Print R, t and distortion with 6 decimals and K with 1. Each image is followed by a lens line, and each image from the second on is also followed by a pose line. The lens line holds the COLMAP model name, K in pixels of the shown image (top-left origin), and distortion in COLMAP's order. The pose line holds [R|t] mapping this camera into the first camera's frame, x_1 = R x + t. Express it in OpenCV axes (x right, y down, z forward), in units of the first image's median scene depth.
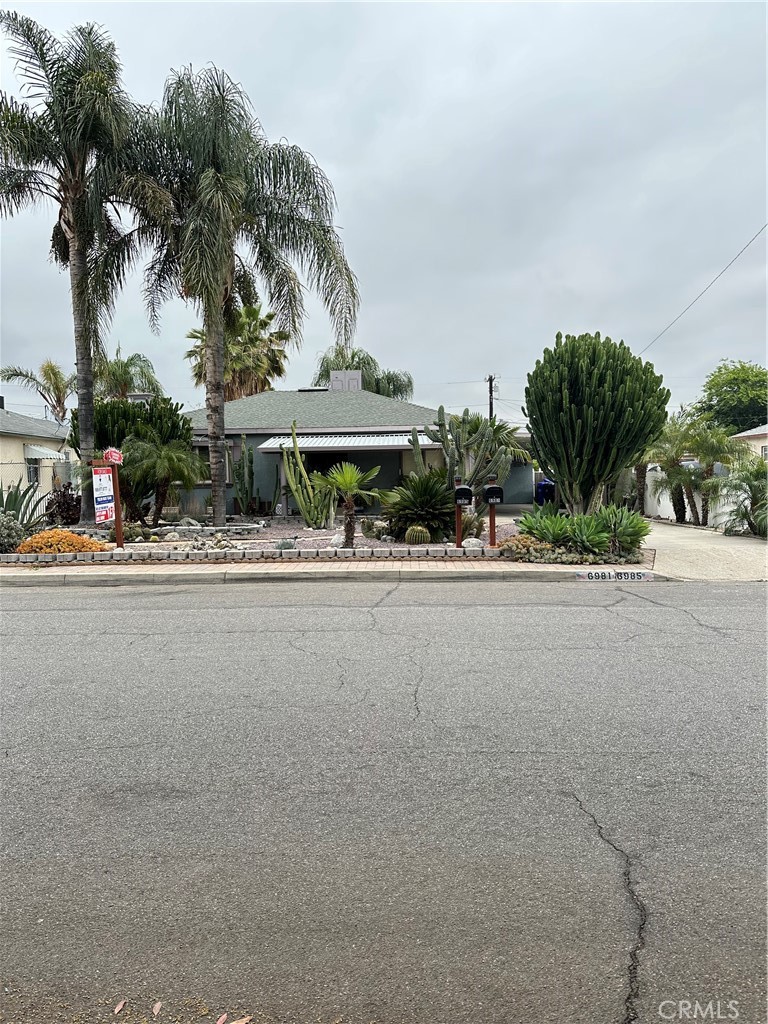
lens RADIAL K [[715.8, 0, 384.5], [0, 715.8, 511.8], [0, 0, 1]] dist [-0.003570, -0.001394]
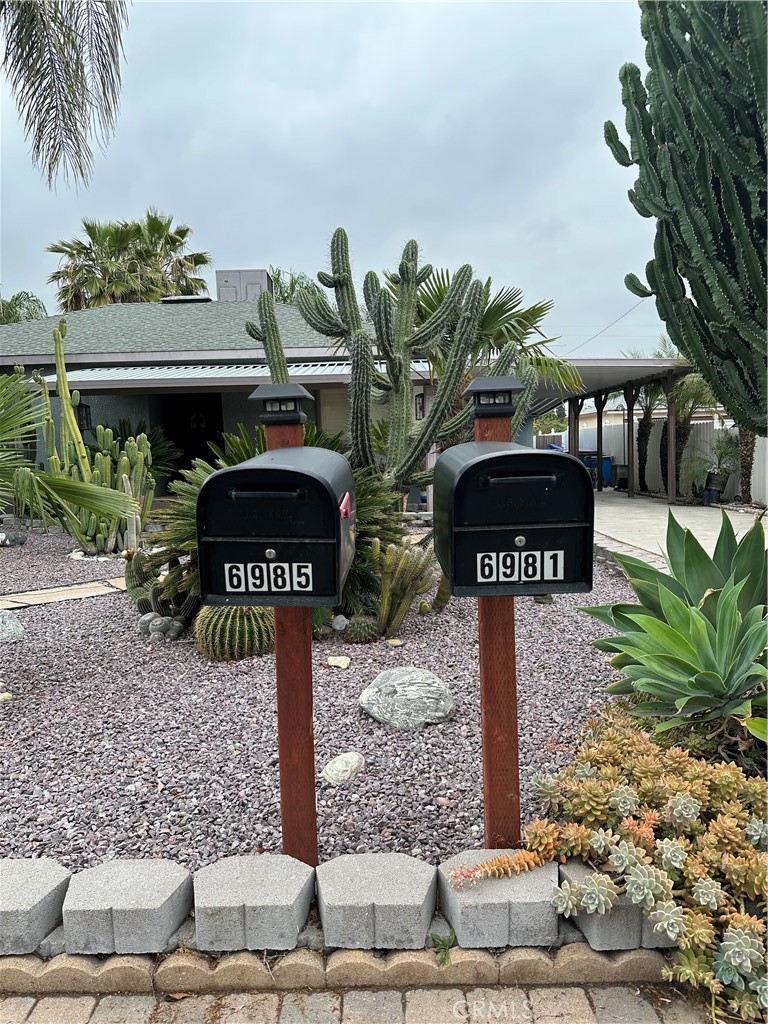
lens RADIAL K [[715.8, 0, 383.3], [0, 715.8, 512.5], [0, 0, 1]] dist [-0.003570, -0.001394]
pose [[0.999654, -0.018217, 0.018954, 0.078852], [0.017362, 0.998866, 0.044333, -0.019039], [-0.019740, -0.043988, 0.998837, 0.544184]]
